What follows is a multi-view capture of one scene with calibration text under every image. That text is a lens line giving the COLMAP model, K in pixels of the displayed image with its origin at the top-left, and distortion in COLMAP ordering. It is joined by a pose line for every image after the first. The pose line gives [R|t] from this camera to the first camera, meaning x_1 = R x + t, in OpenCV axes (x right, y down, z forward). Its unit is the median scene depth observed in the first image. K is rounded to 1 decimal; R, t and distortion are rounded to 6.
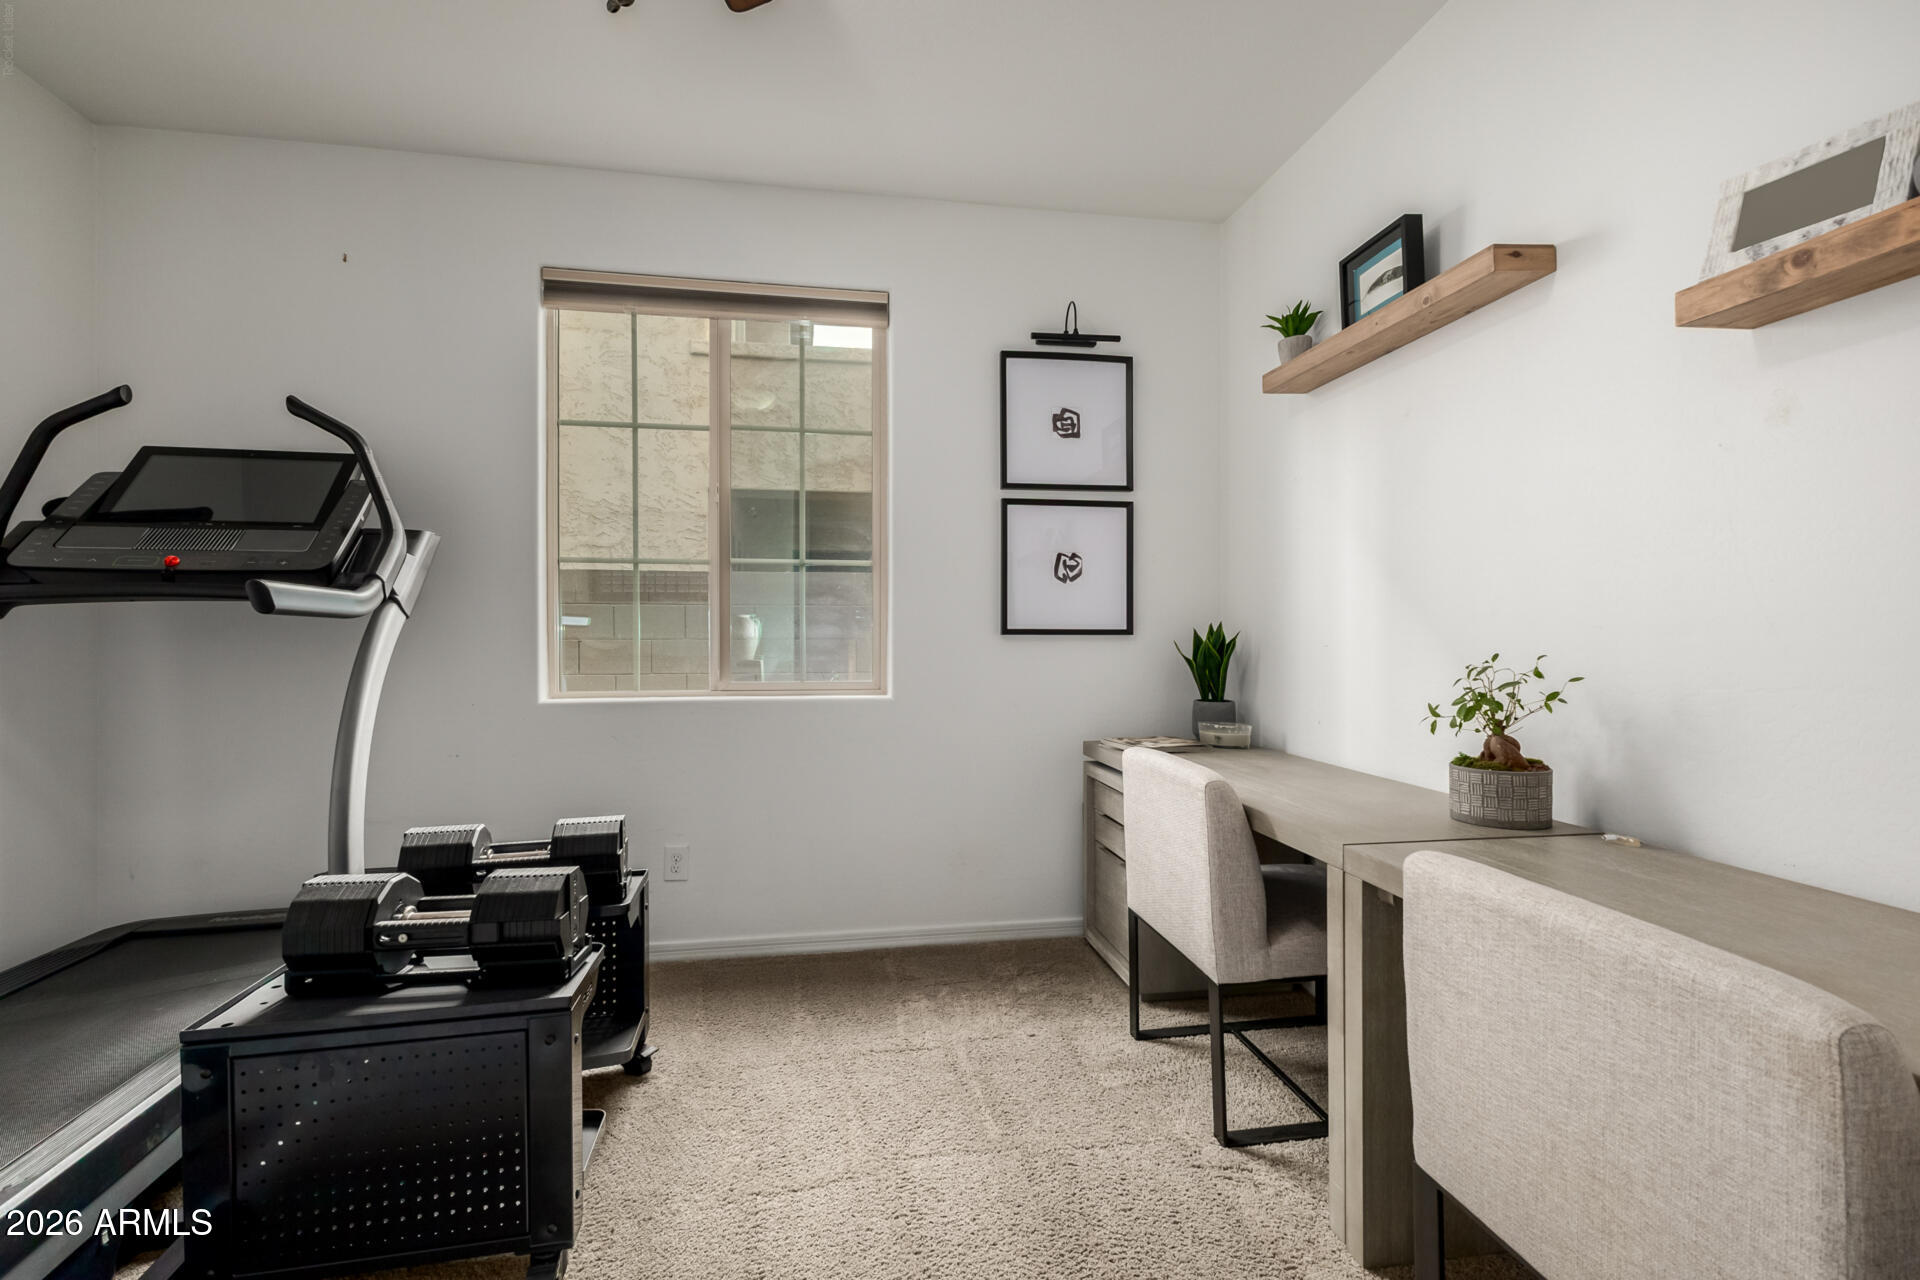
lens RADIAL K [[834.6, 0, 950.5], [0, 834.6, 642.4], [0, 0, 1]] dist [0.010360, -0.004261]
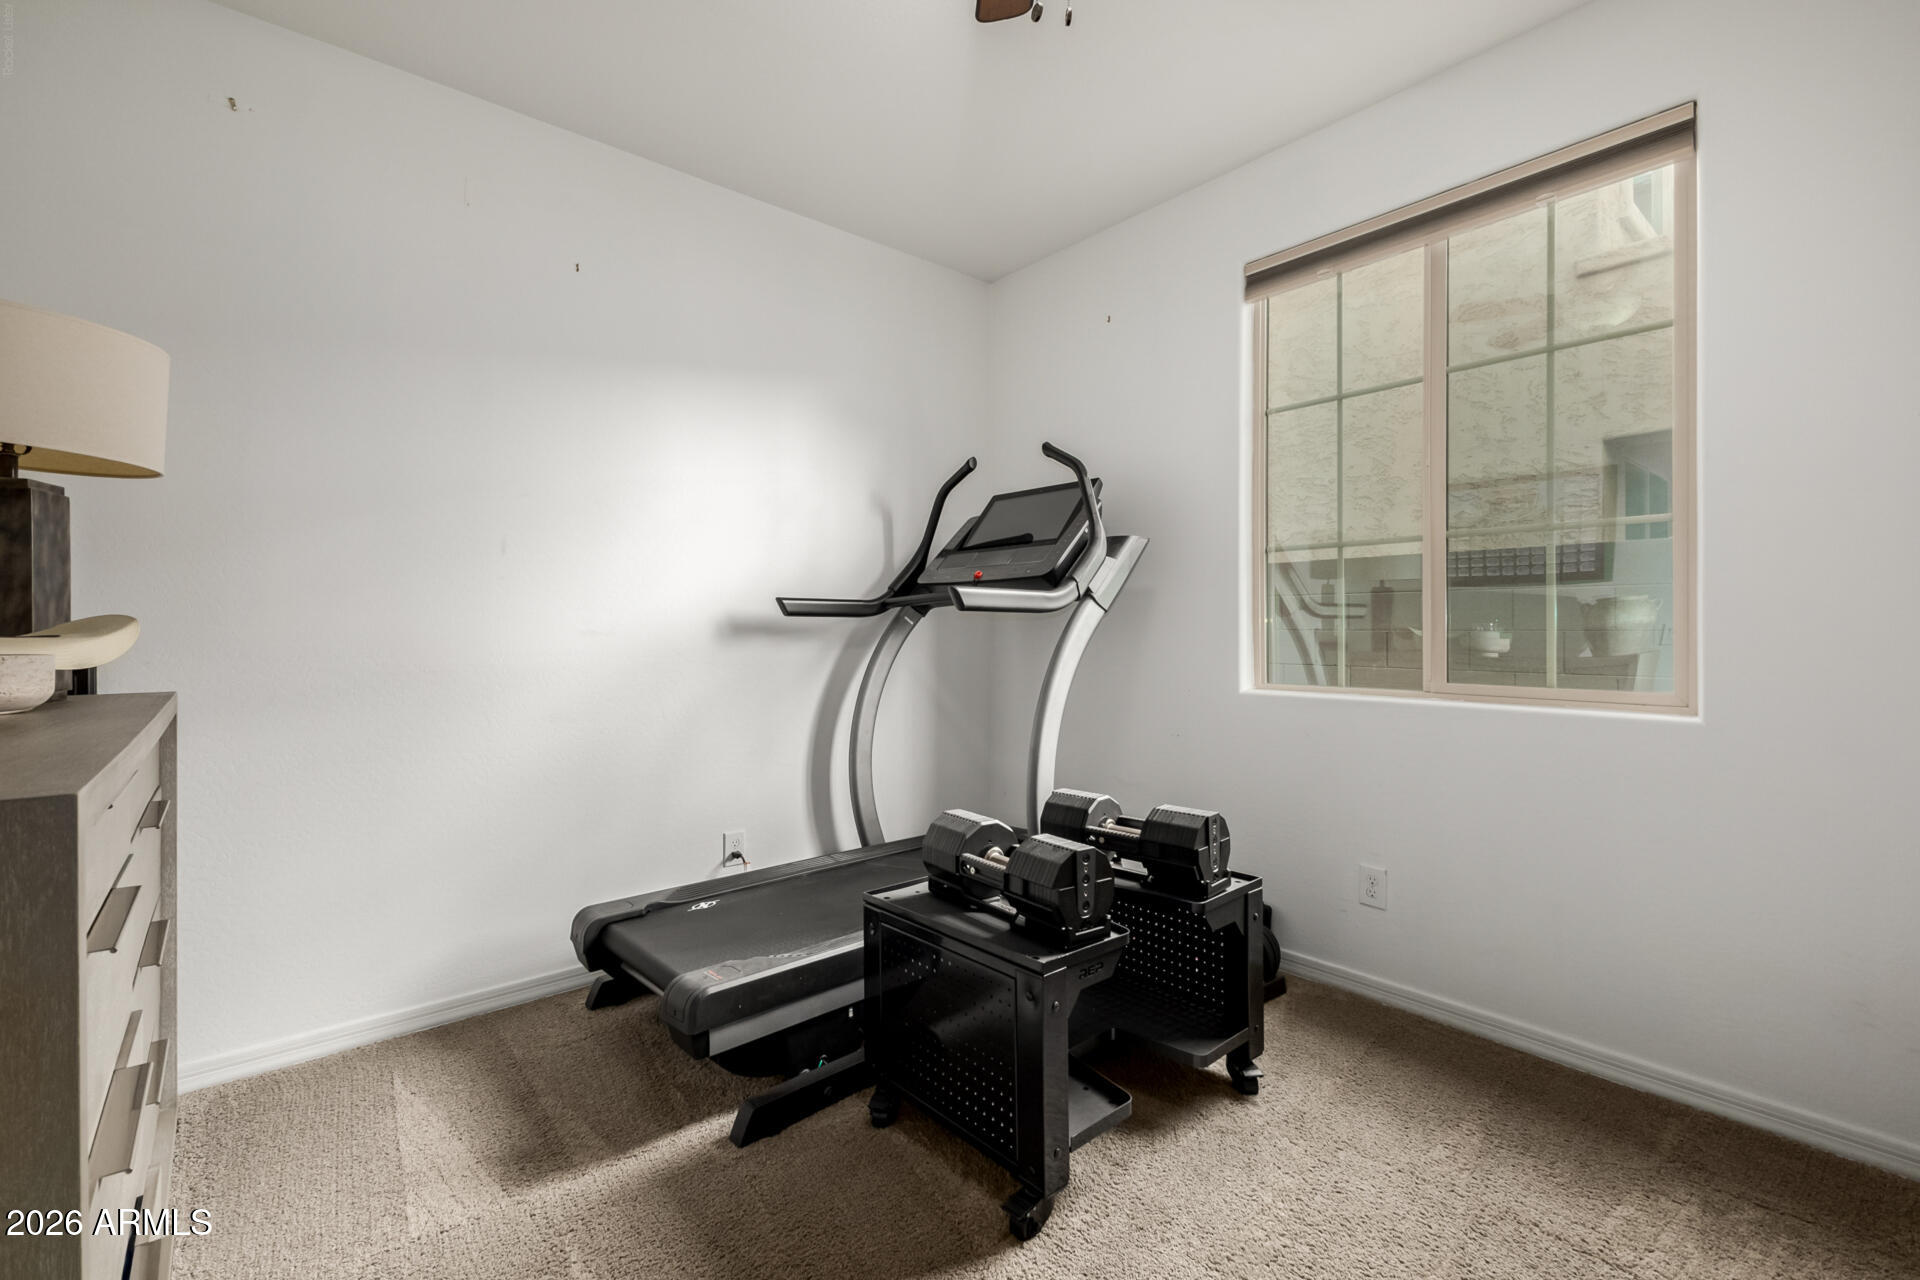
lens RADIAL K [[834.6, 0, 948.6], [0, 834.6, 626.6], [0, 0, 1]] dist [0.010360, -0.004261]
pose [[0.504899, -0.000704, -0.863178, 0.258729], [-0.005199, 0.999979, -0.003857, -0.002626], [0.863163, 0.006435, 0.504885, 0.221718]]
